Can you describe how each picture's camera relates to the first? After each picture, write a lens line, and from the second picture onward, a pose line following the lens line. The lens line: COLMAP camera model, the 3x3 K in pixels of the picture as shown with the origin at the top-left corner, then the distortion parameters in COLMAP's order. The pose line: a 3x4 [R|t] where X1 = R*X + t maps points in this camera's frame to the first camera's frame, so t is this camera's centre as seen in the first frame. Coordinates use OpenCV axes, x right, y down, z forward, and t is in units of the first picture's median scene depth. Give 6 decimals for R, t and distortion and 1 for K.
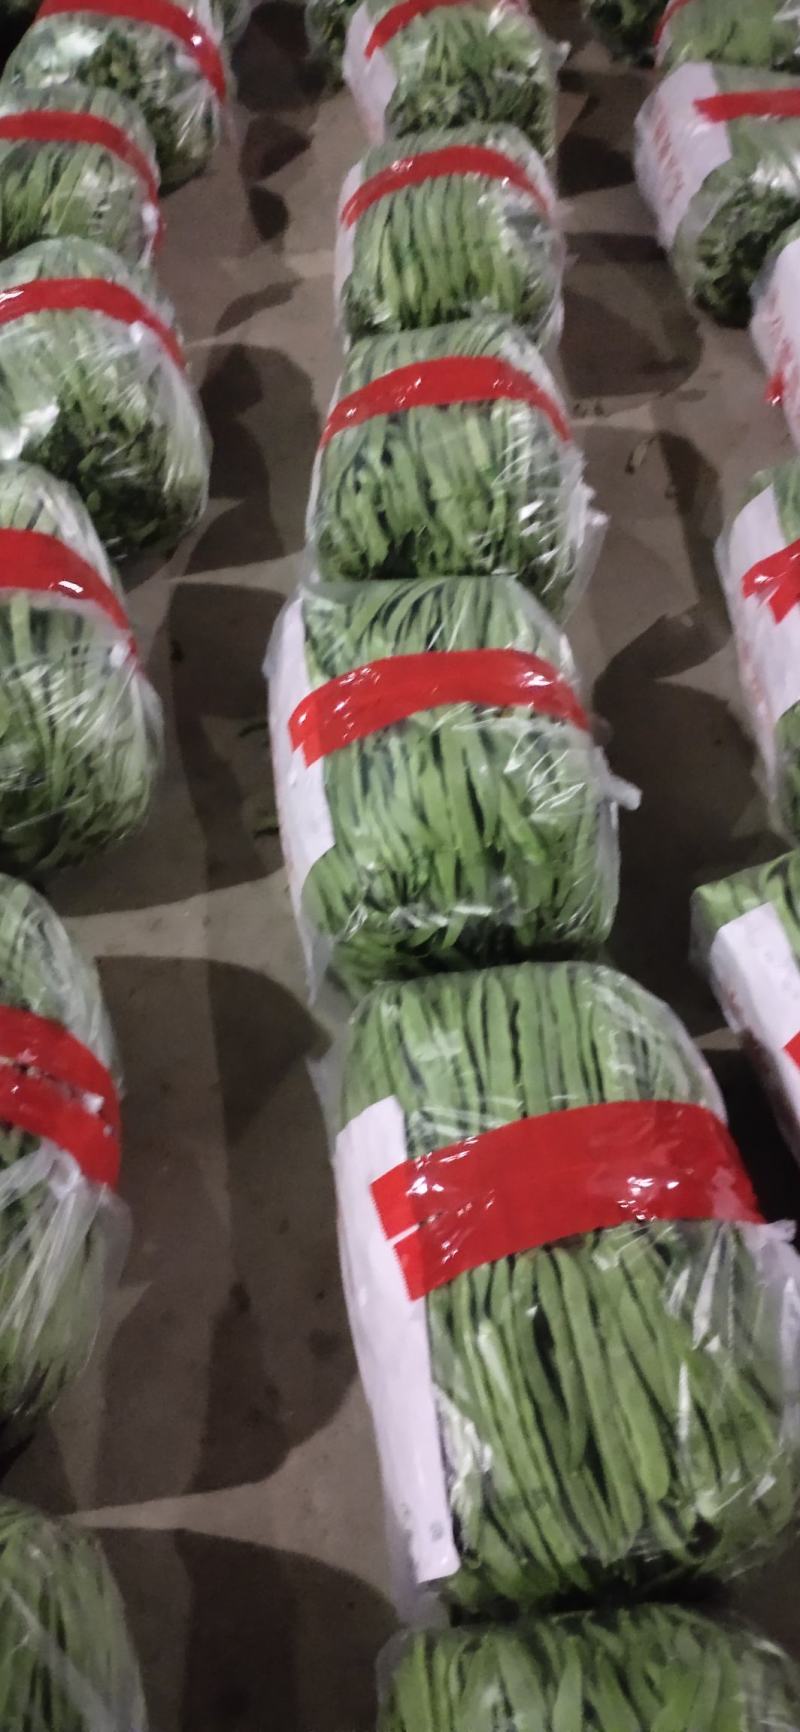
lens RADIAL K [[1323.1, 0, 355.2], [0, 1323.1, 924.0], [0, 0, 1]] dist [-0.003657, -0.070891]
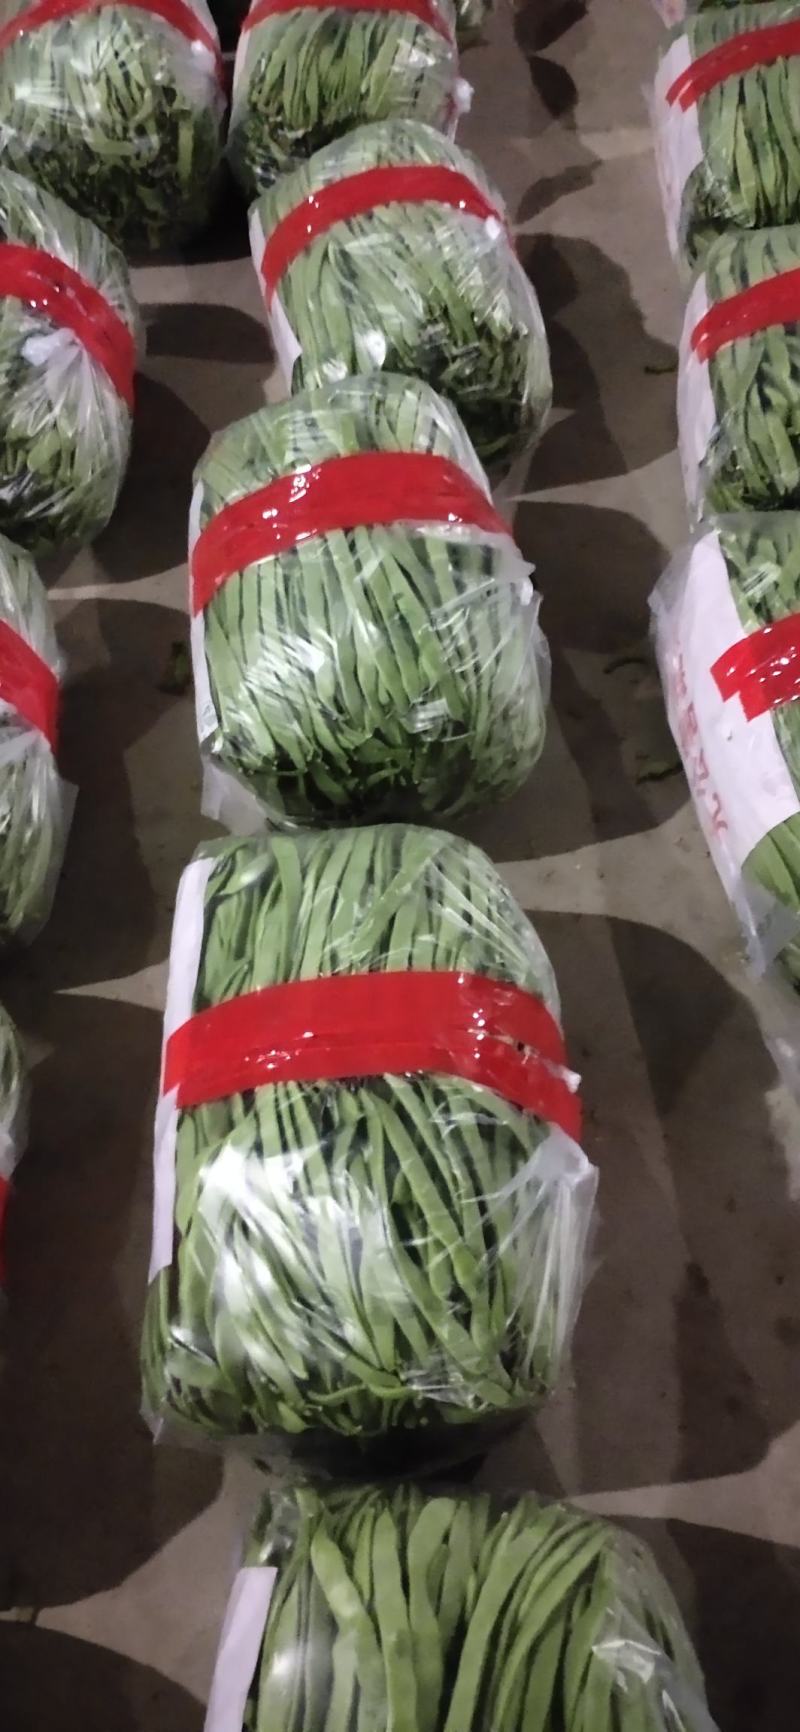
lens RADIAL K [[1323.1, 0, 355.2], [0, 1323.1, 924.0], [0, 0, 1]] dist [-0.003657, -0.070891]
pose [[0.998603, 0.021376, -0.048324, -0.215830], [-0.017030, 0.995920, 0.088617, -0.042744], [0.050022, -0.087671, 0.994893, 0.032170]]
